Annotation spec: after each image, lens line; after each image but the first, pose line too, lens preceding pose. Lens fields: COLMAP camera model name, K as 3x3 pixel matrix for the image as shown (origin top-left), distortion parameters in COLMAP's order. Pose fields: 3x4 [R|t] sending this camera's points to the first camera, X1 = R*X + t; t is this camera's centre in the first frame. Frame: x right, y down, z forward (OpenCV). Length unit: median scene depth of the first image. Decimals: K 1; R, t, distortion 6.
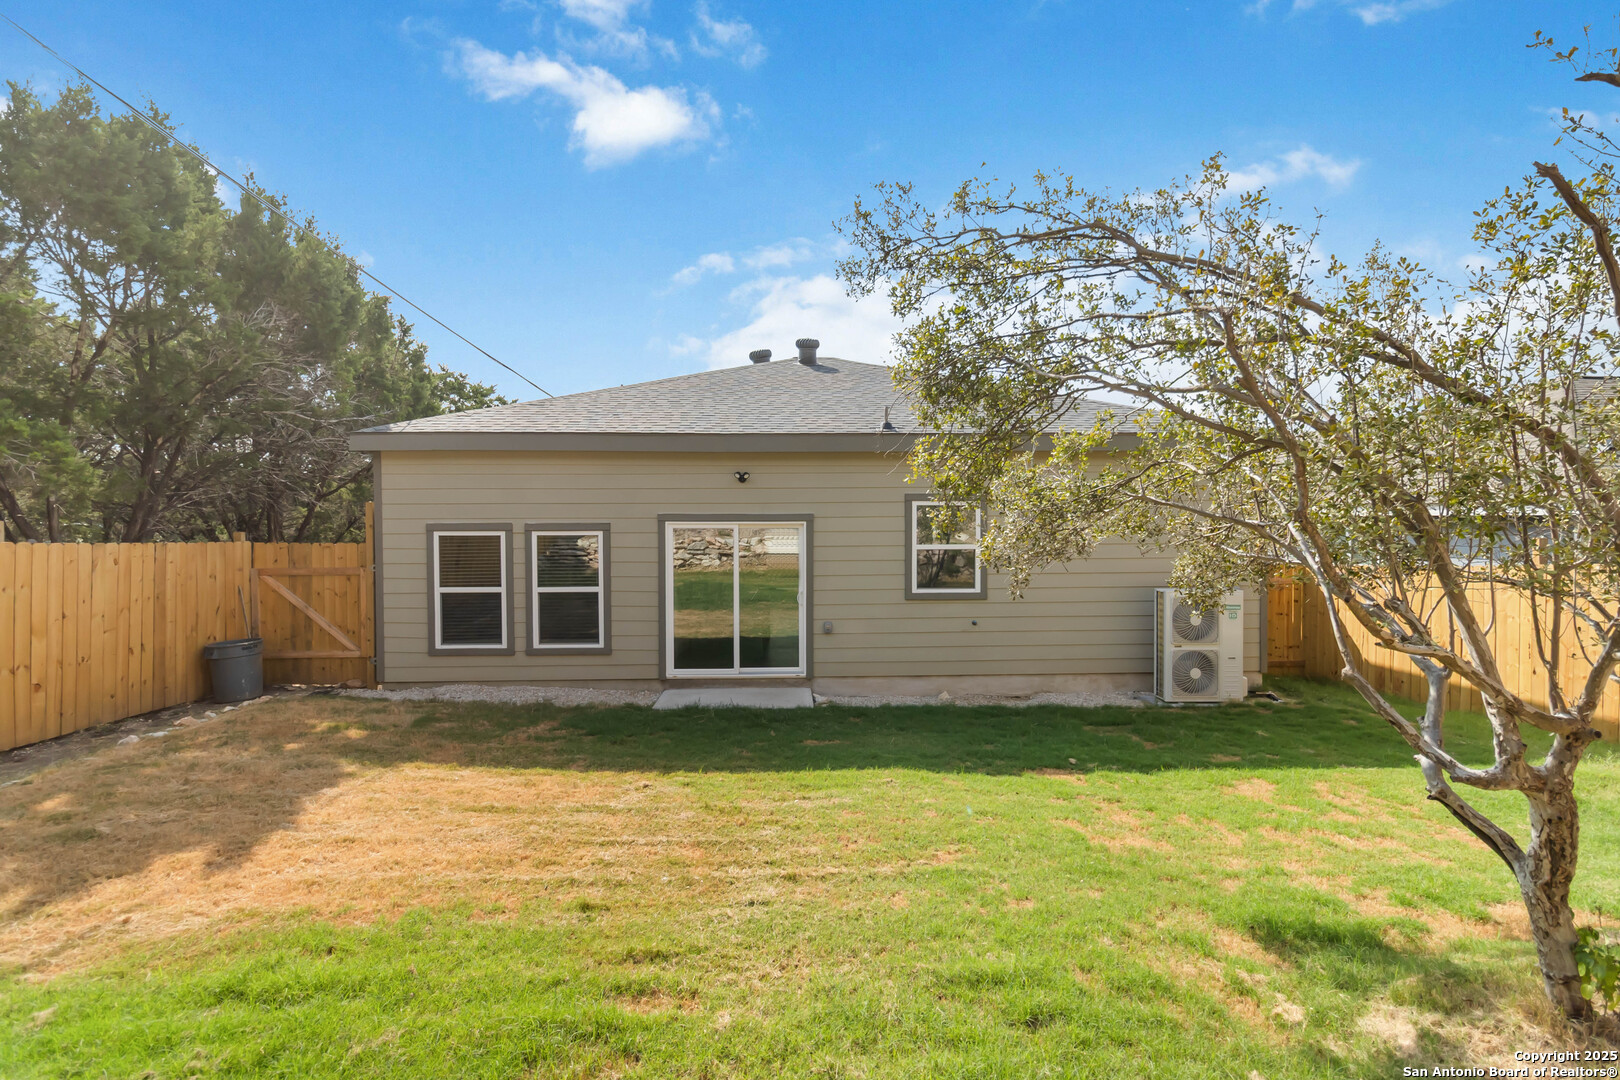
lens RADIAL K [[762.9, 0, 810.0], [0, 762.9, 540.0], [0, 0, 1]] dist [0.038337, 0.000298]
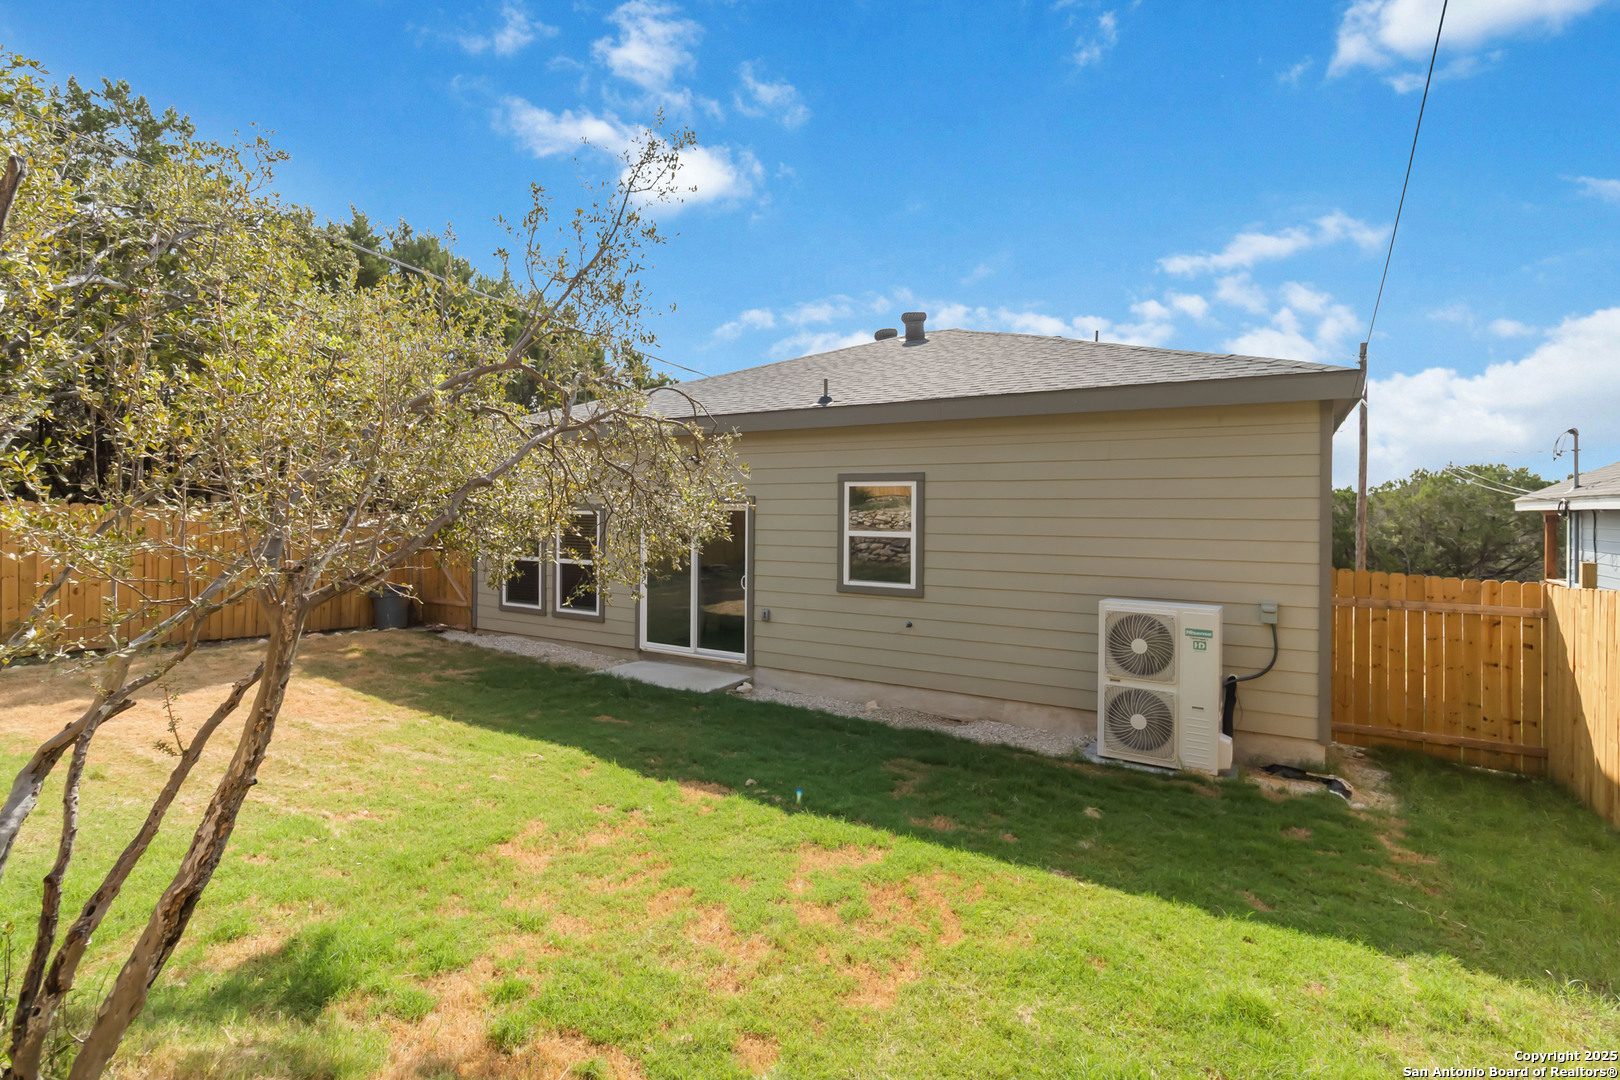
lens RADIAL K [[765.6, 0, 817.7], [0, 765.6, 521.7], [0, 0, 1]] dist [0.000903, 0.000827]
pose [[0.818016, 0.011661, -0.575078, 0.651888], [-0.022747, 0.999668, -0.012085, 0.007774], [0.574746, 0.022967, 0.818010, 0.261539]]
